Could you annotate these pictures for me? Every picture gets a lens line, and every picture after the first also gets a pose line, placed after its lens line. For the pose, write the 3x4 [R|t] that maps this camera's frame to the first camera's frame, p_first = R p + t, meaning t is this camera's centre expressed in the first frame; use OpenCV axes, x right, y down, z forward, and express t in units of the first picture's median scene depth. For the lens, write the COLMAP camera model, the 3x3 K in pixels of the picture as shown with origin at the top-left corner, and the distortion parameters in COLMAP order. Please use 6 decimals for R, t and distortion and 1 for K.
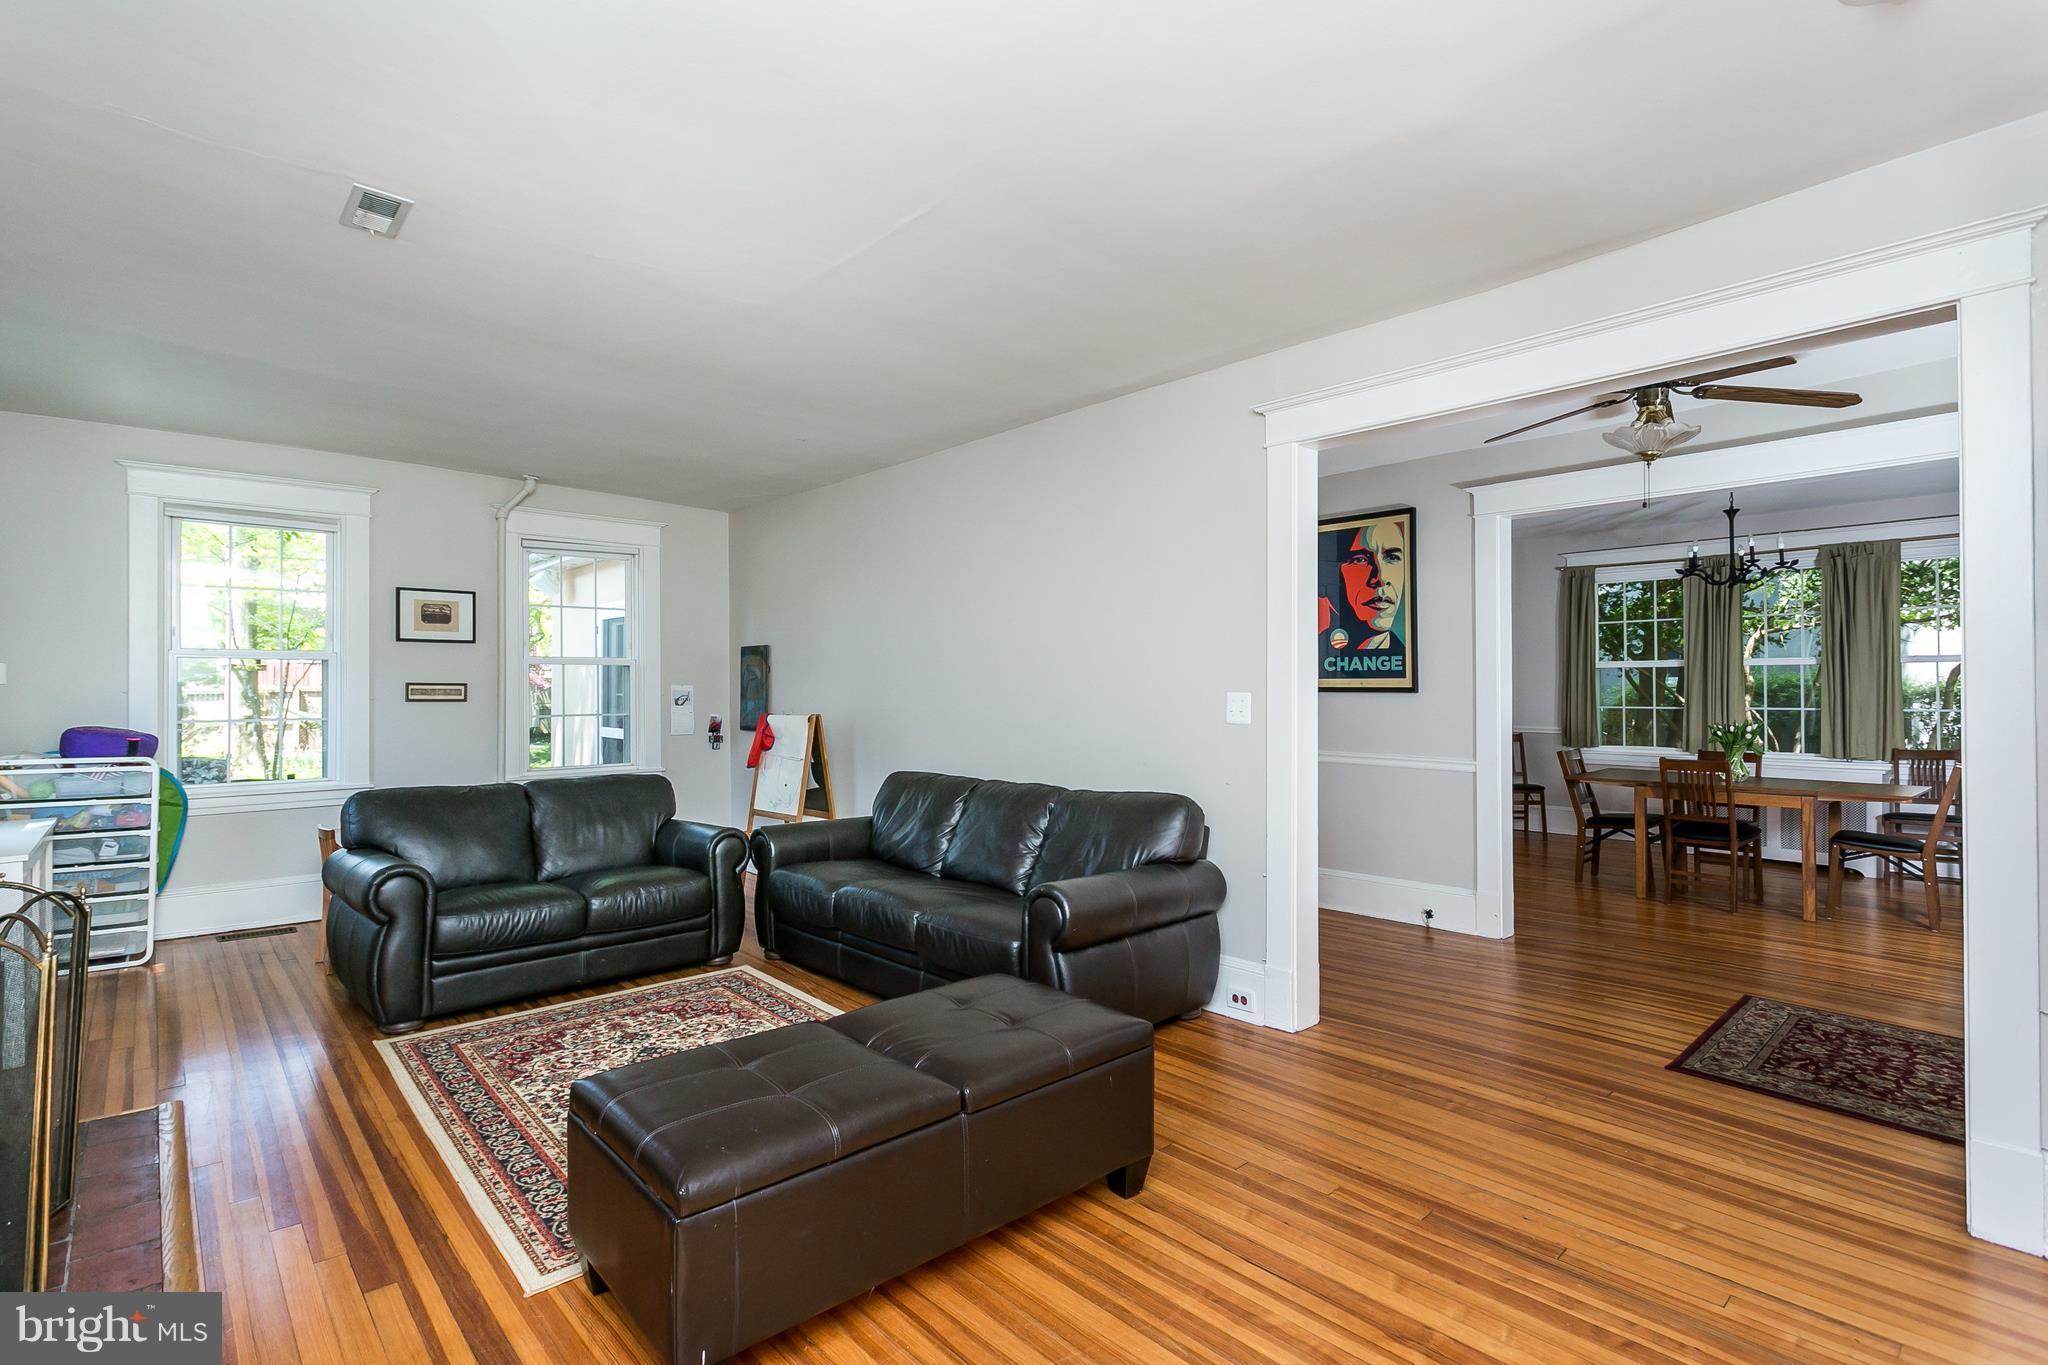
lens RADIAL K [[989.5, 0, 1020.4], [0, 989.5, 691.9], [0, 0, 1]] dist [-0.002879, -0.000739]
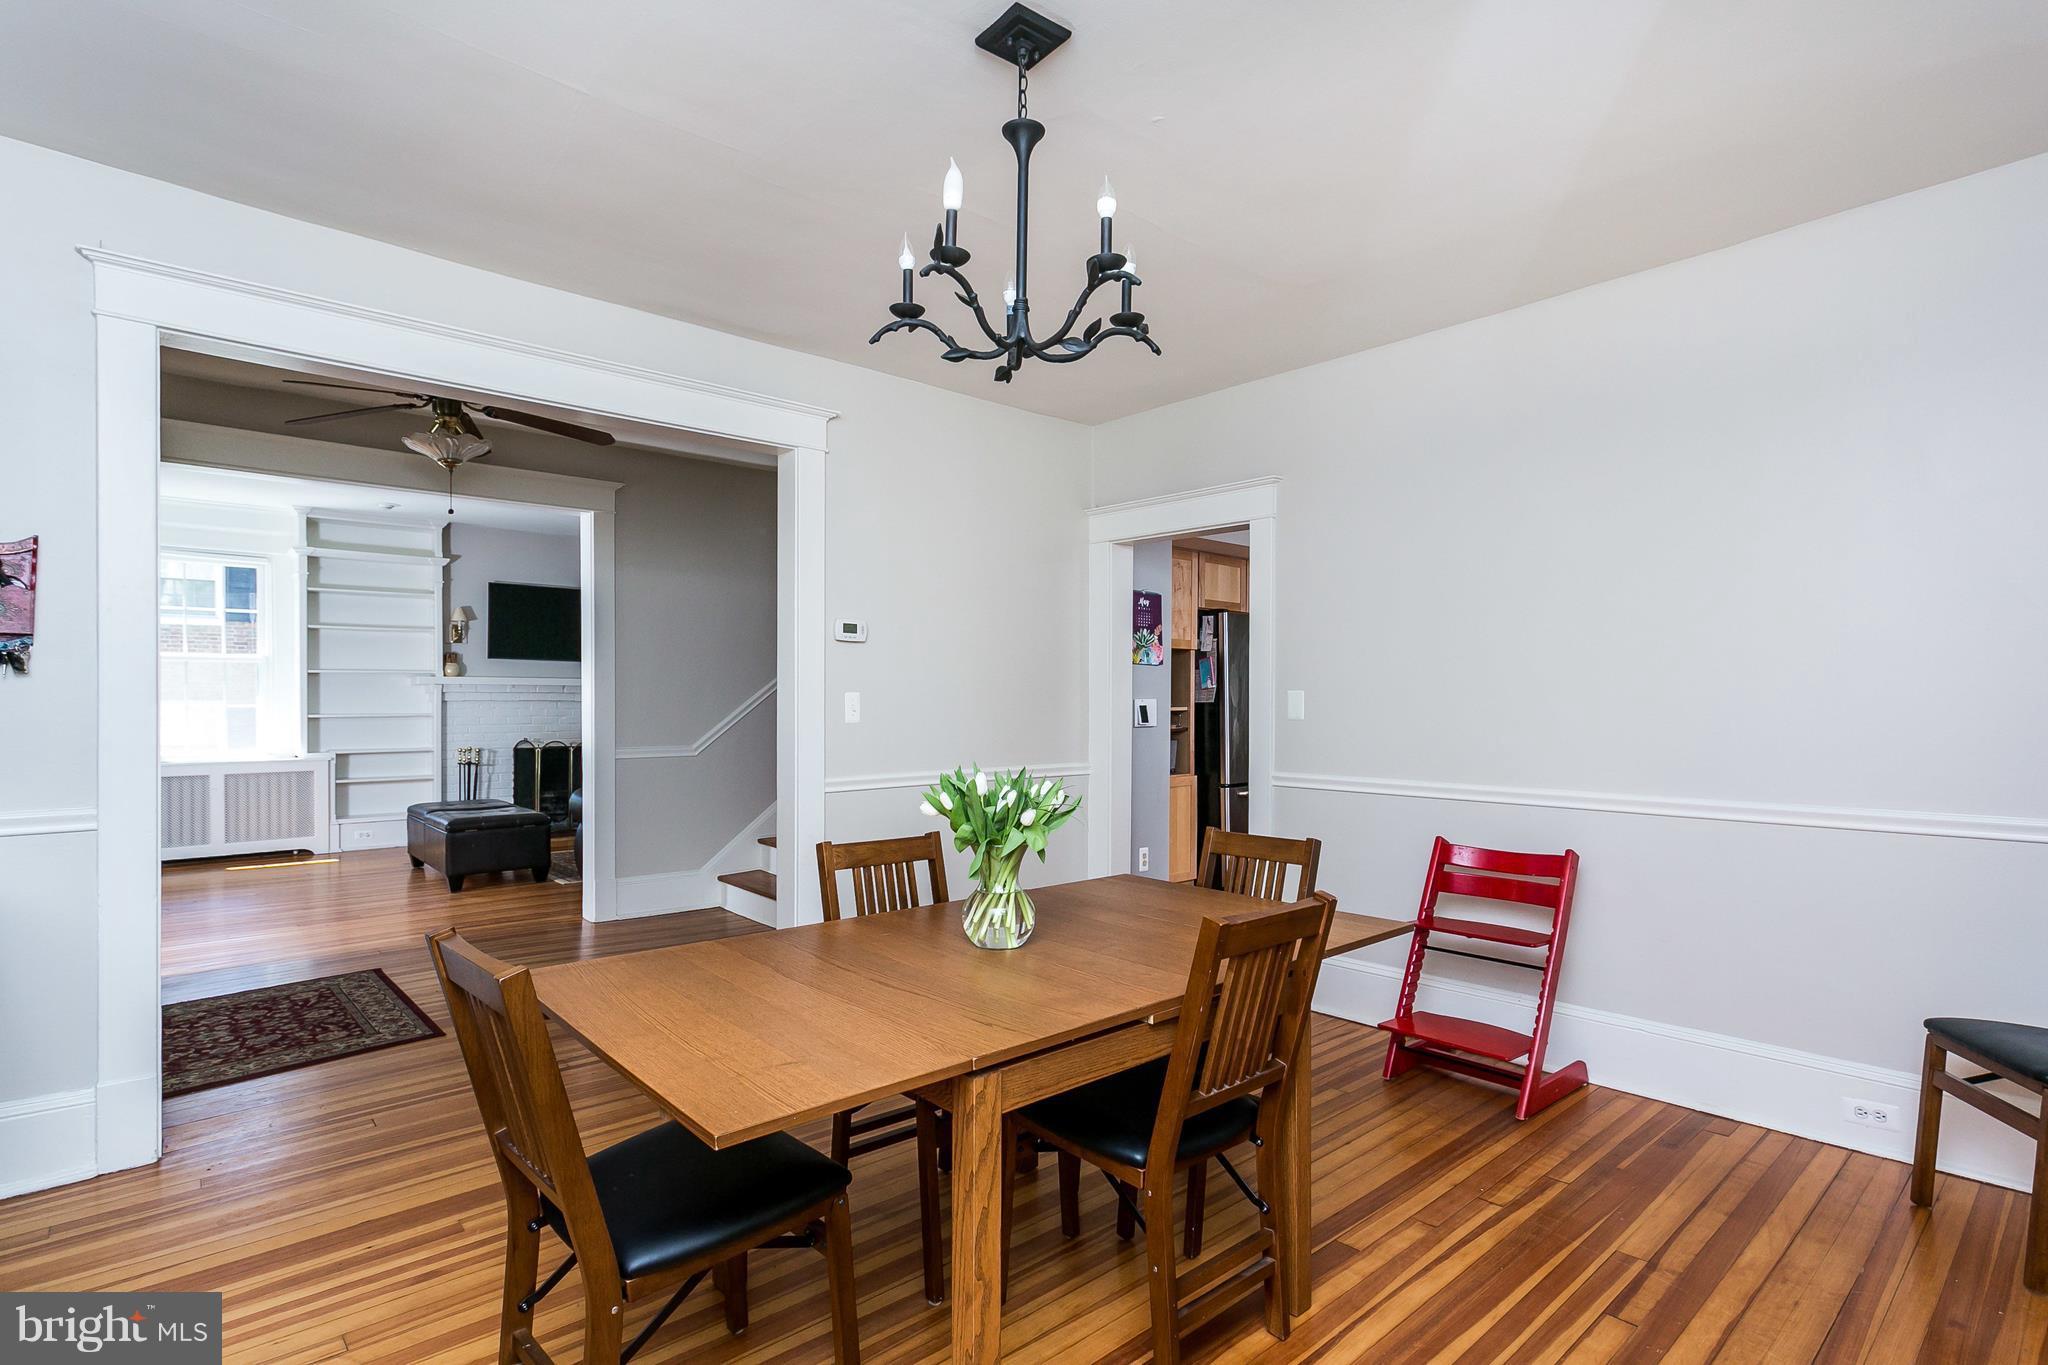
lens RADIAL K [[989.5, 0, 1019.1], [0, 989.5, 682.3], [0, 0, 1]] dist [-0.002879, -0.000739]
pose [[-0.001327, 0.002680, -0.999996, 1.945014], [0.013285, 0.999908, 0.002662, -0.004322], [0.999911, -0.013281, -0.001363, 1.826501]]
